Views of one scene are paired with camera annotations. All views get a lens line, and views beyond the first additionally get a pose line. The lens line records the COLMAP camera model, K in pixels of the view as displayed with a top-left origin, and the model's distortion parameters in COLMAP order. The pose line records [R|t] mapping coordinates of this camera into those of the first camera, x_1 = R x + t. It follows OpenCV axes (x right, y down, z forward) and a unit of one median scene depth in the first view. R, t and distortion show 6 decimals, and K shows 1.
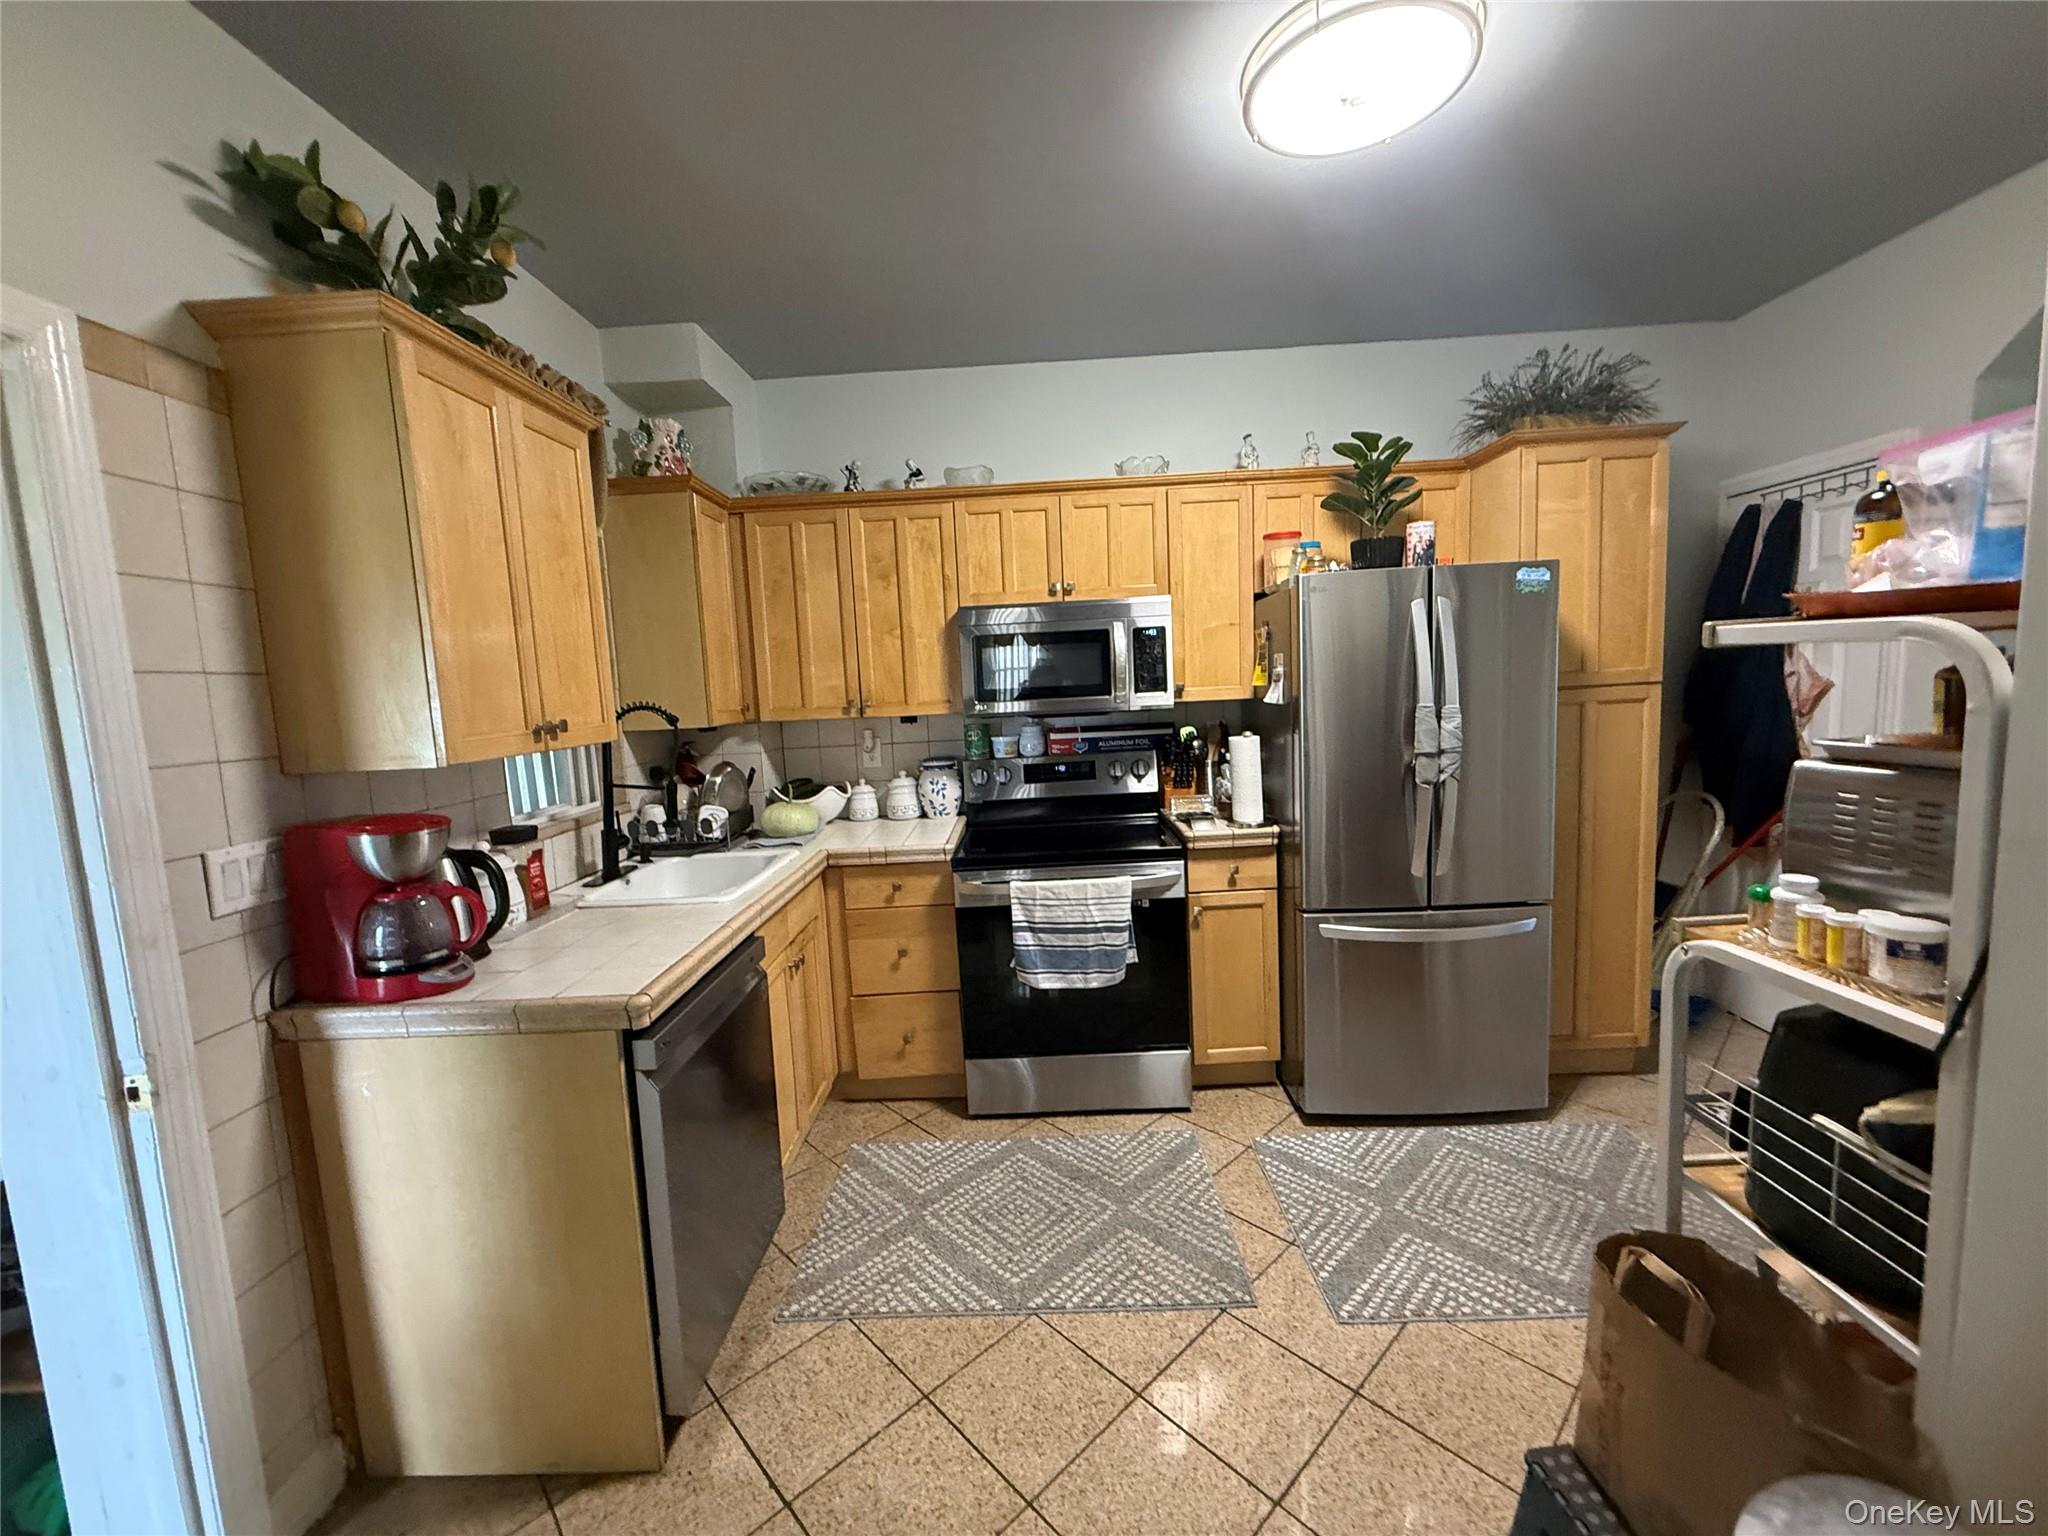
lens RADIAL K [[810.8, 0, 1017.2], [0, 810.8, 768.6], [0, 0, 1]] dist [0.001908, 0.000215]
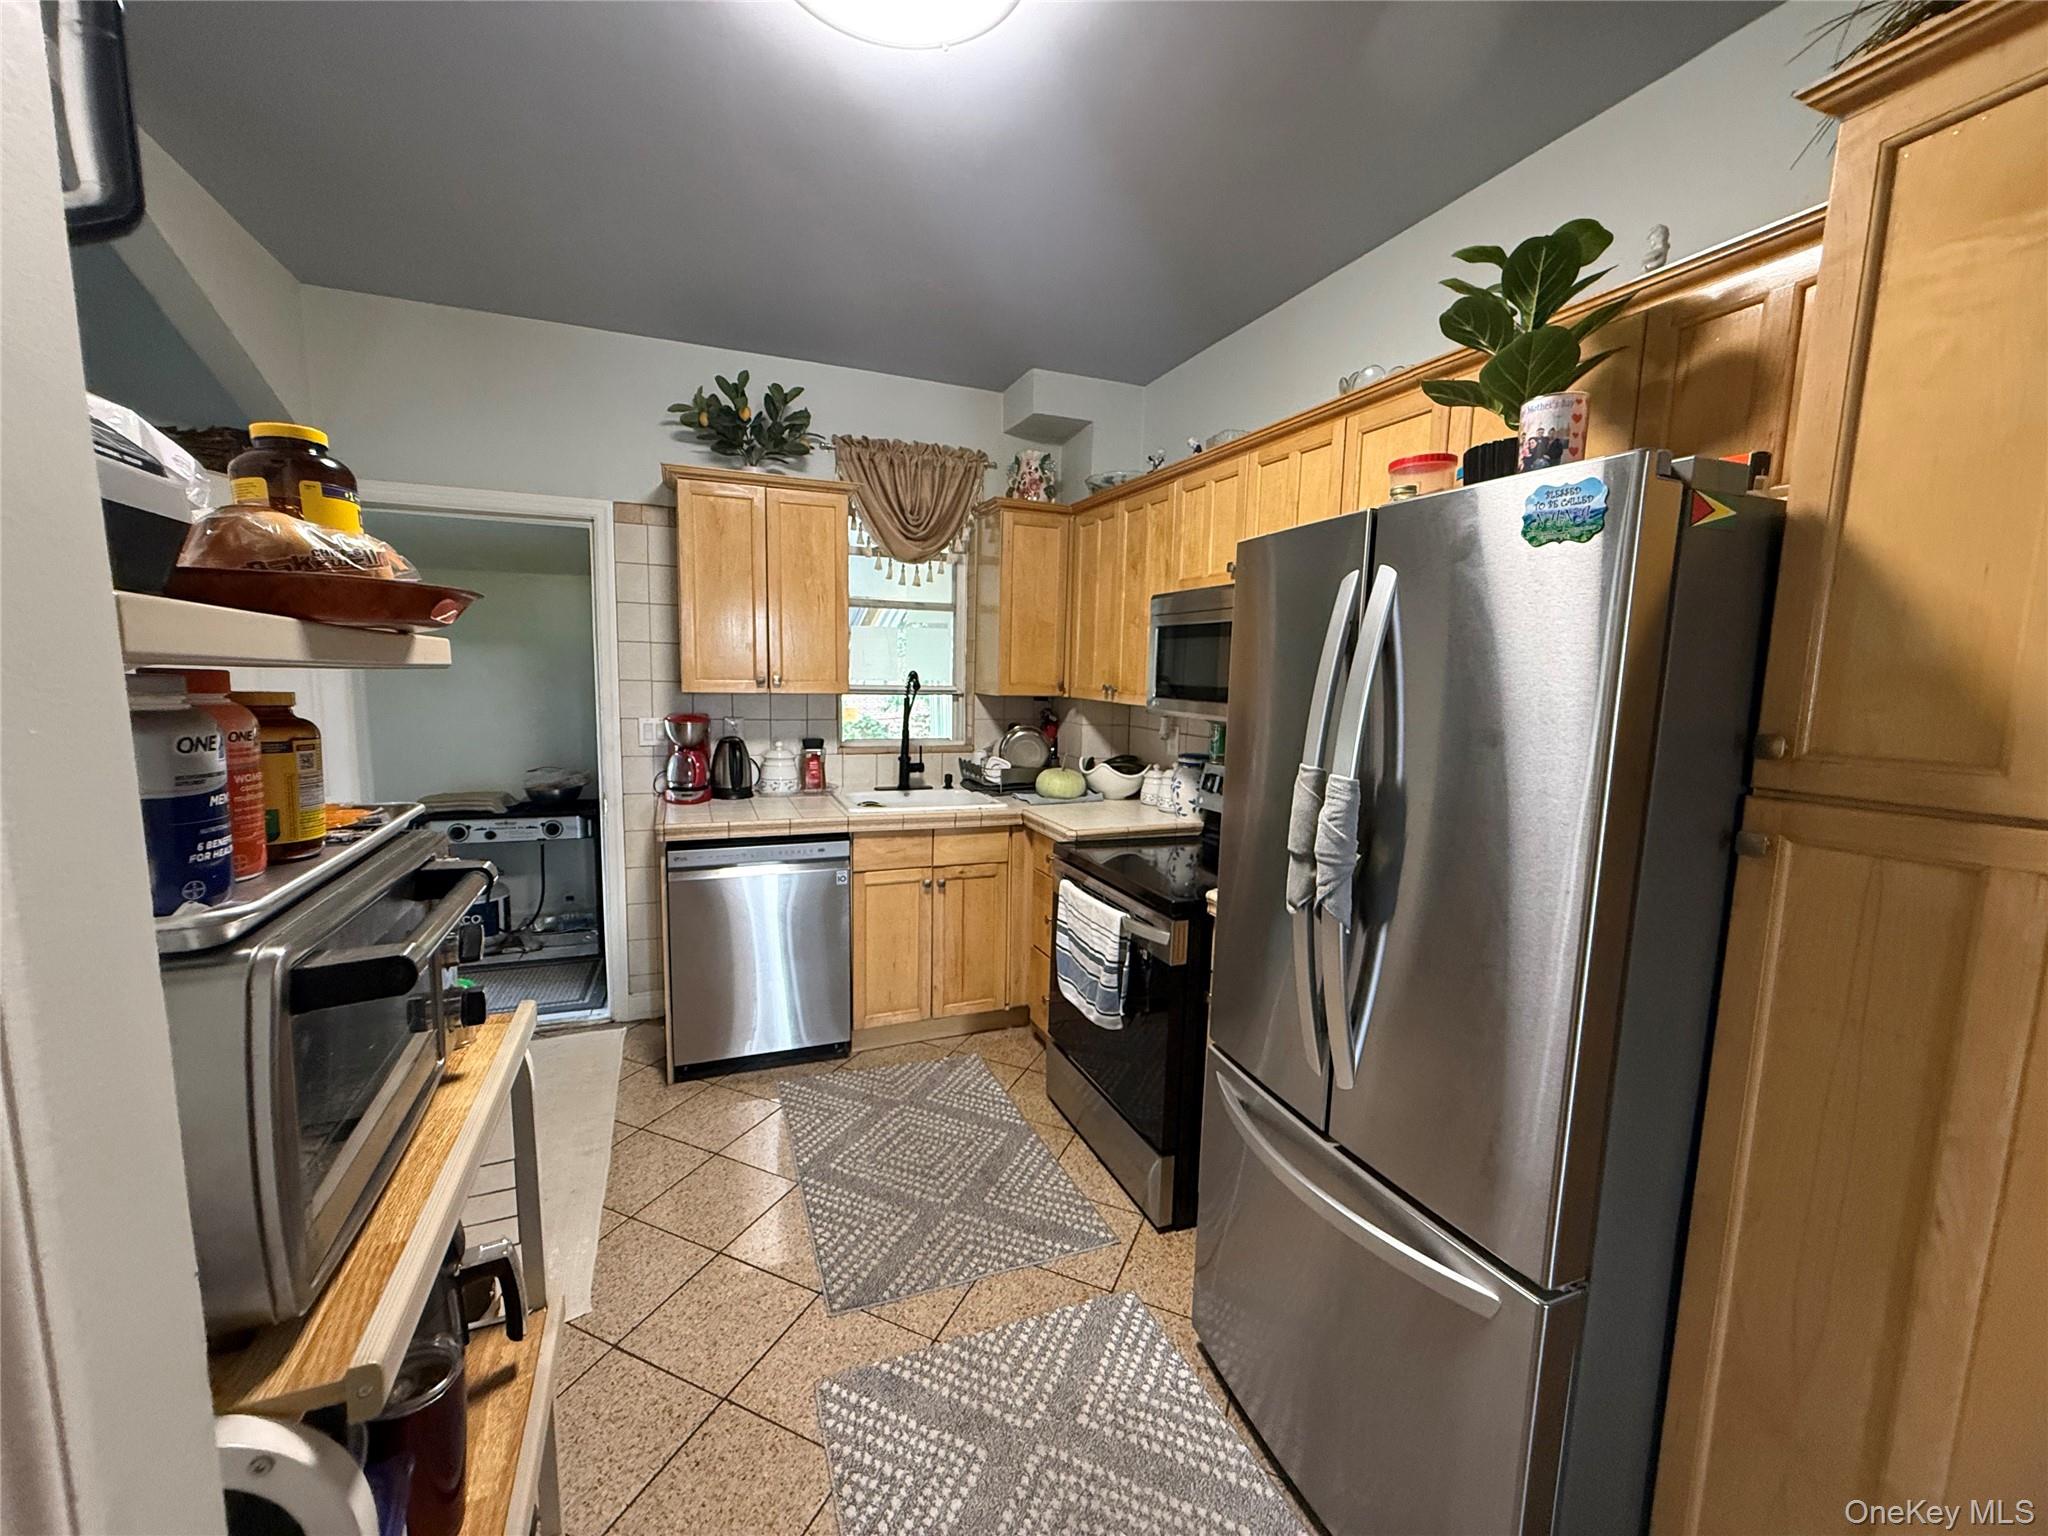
lens RADIAL K [[810.8, 0, 1015.1], [0, 810.8, 767.5], [0, 0, 1]] dist [0.001908, 0.000215]
pose [[0.395489, 0.171249, -0.902365, 1.068879], [-0.142900, 0.981973, 0.123727, -0.136319], [0.907286, 0.080015, 0.412832, 0.684441]]
